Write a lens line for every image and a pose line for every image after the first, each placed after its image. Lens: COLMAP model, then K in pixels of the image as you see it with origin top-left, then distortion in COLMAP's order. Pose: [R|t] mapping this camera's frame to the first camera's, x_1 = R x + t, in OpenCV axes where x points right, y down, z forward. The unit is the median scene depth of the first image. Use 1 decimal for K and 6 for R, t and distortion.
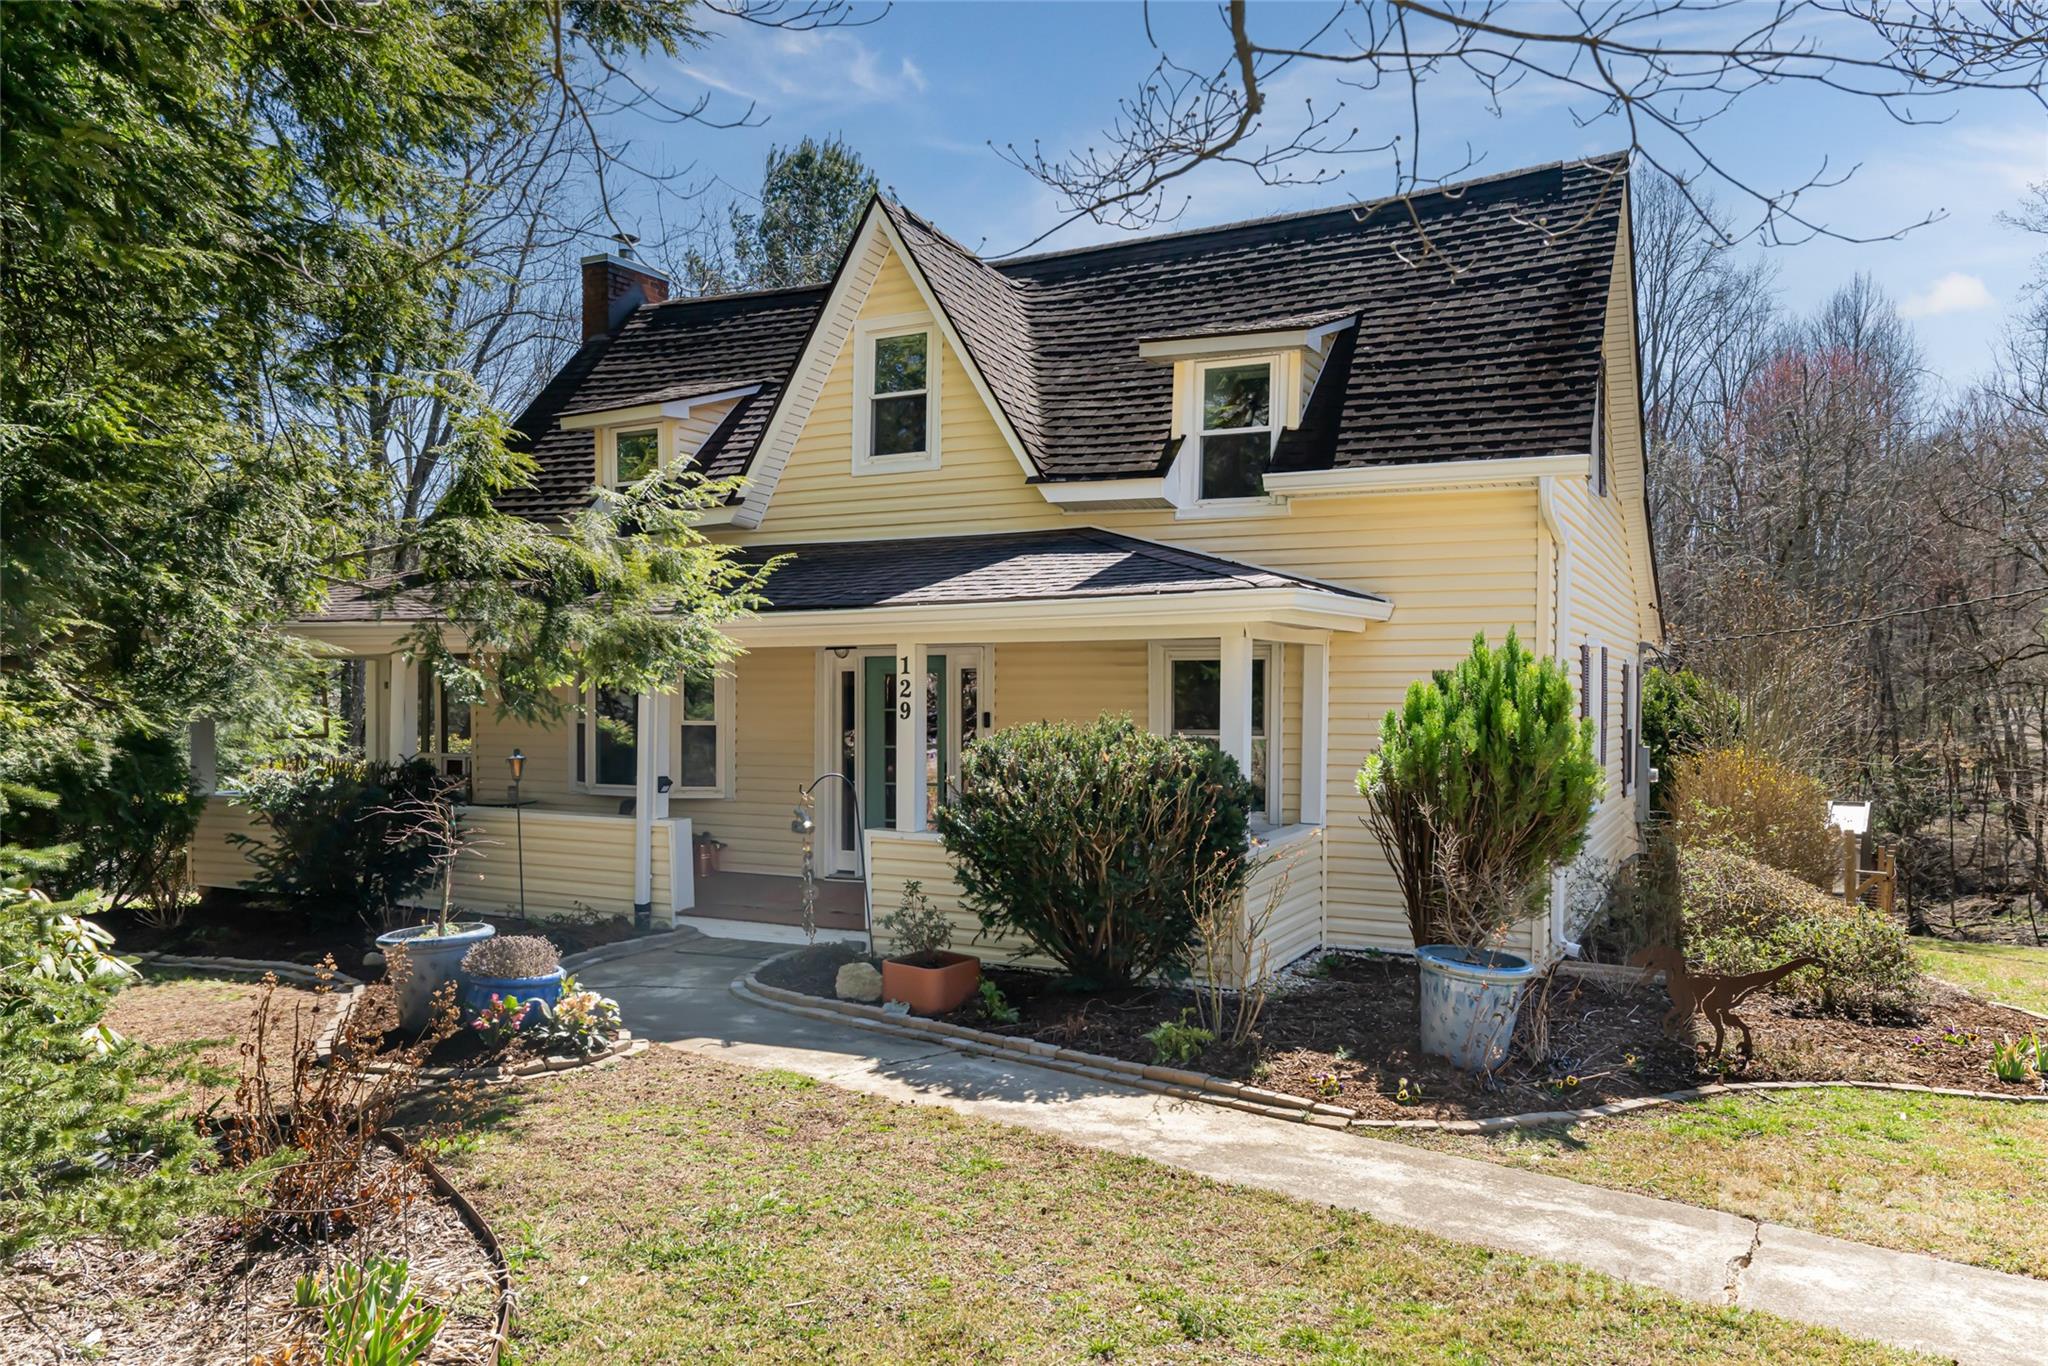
lens RADIAL K [[1478.3, 0, 1056.0], [0, 1478.3, 724.6], [0, 0, 1]] dist [-0.010602, 0.007373]
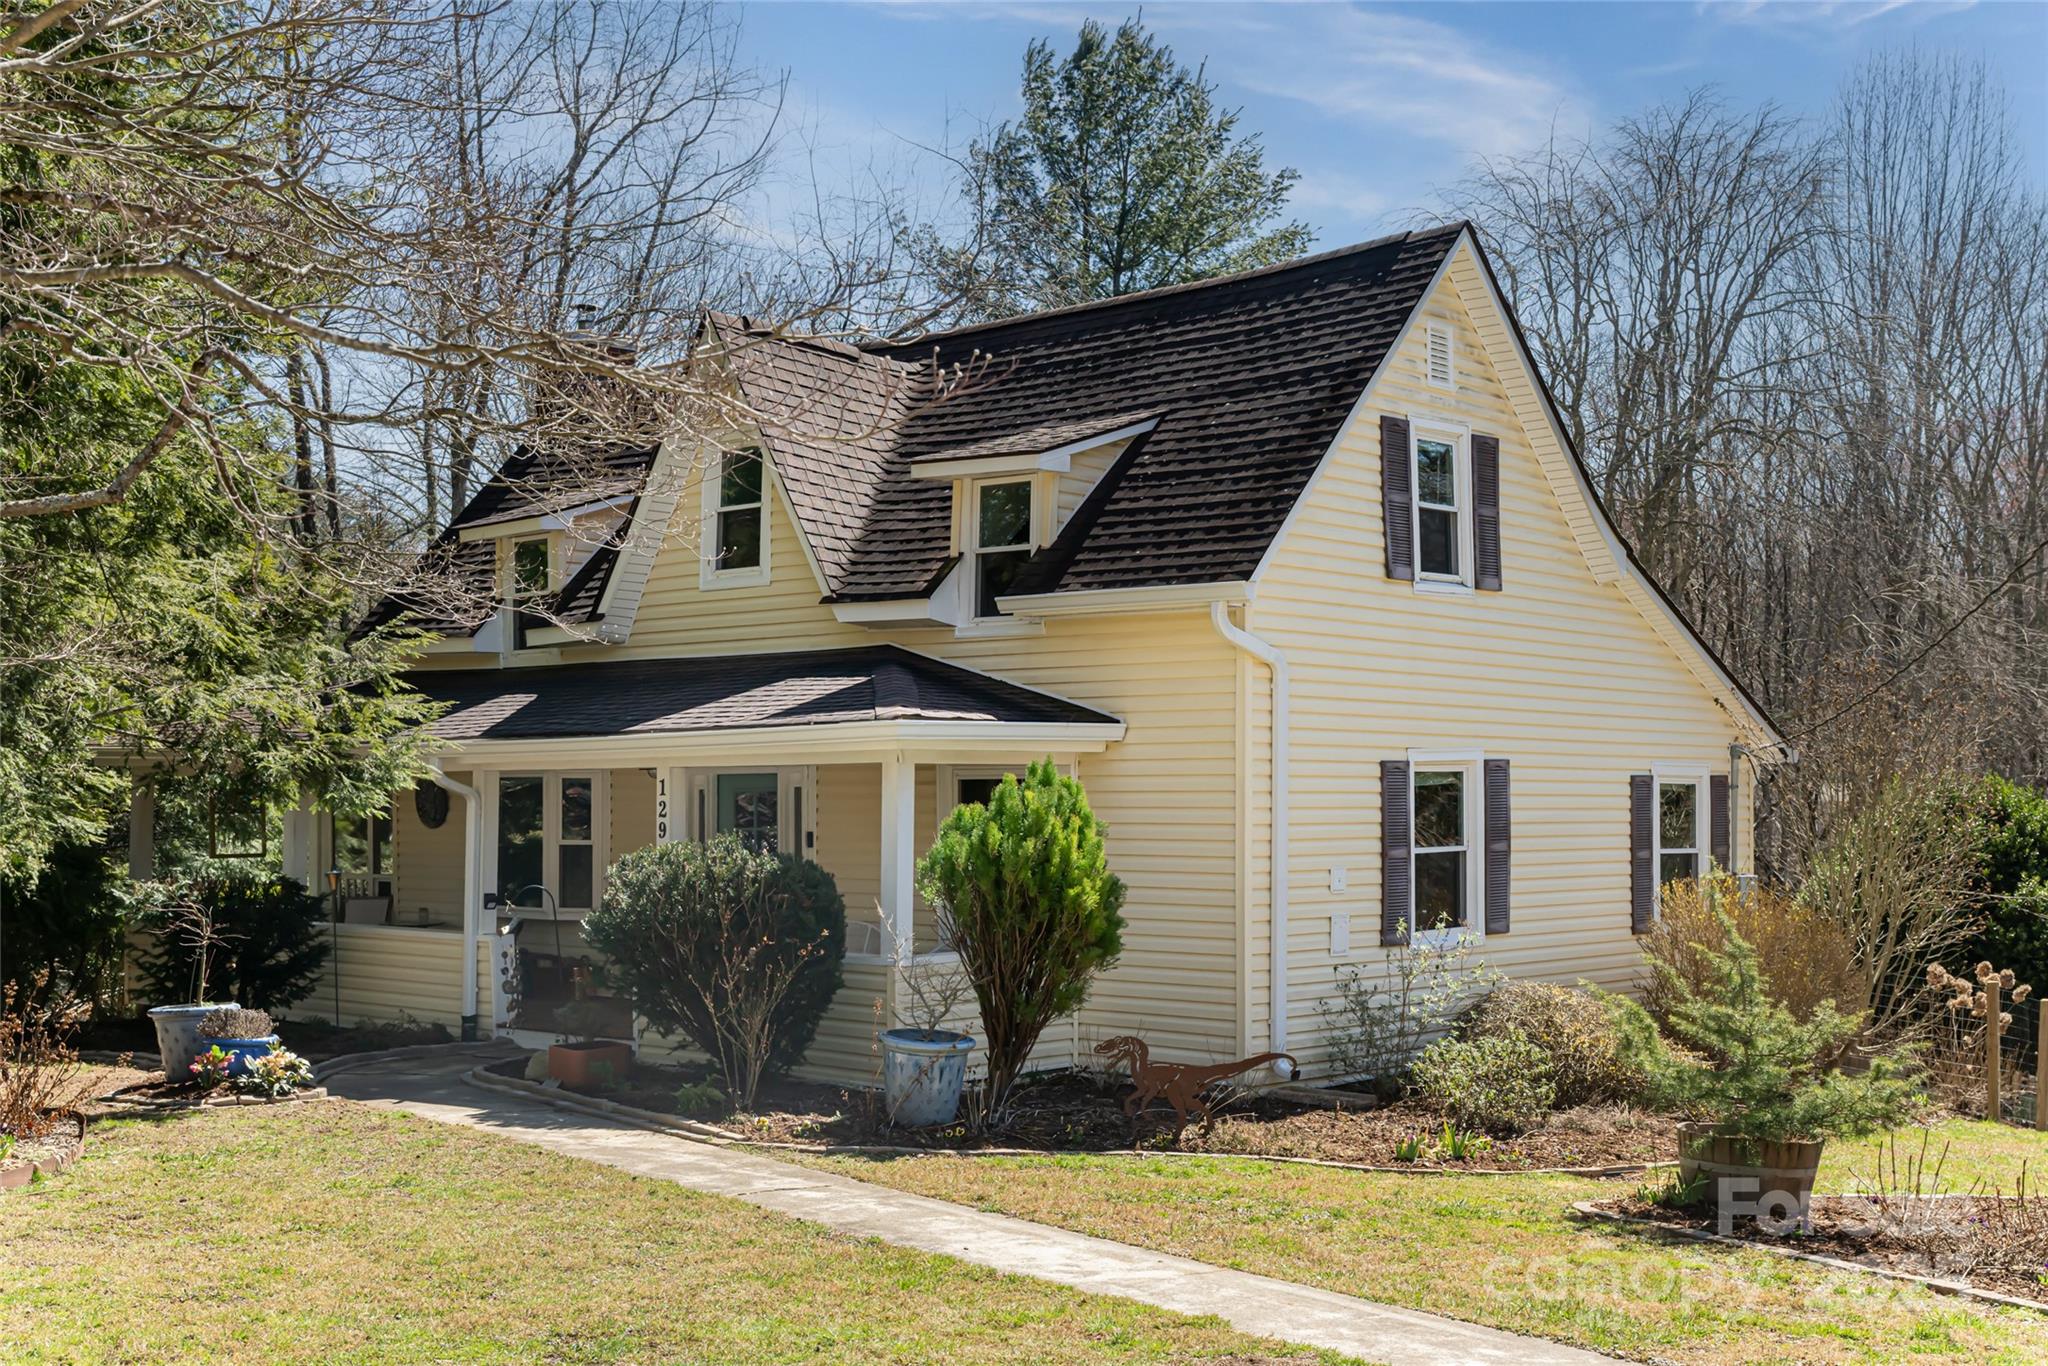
lens RADIAL K [[2386.8, 0, 1043.7], [0, 2386.8, 869.5], [0, 0, 1]] dist [-0.007885, 0.000000]
pose [[0.968256, 0.007204, -0.249858, 0.543598], [-0.005805, 0.999963, 0.006335, 0.005863], [0.249895, -0.004683, 0.968262, -0.537859]]
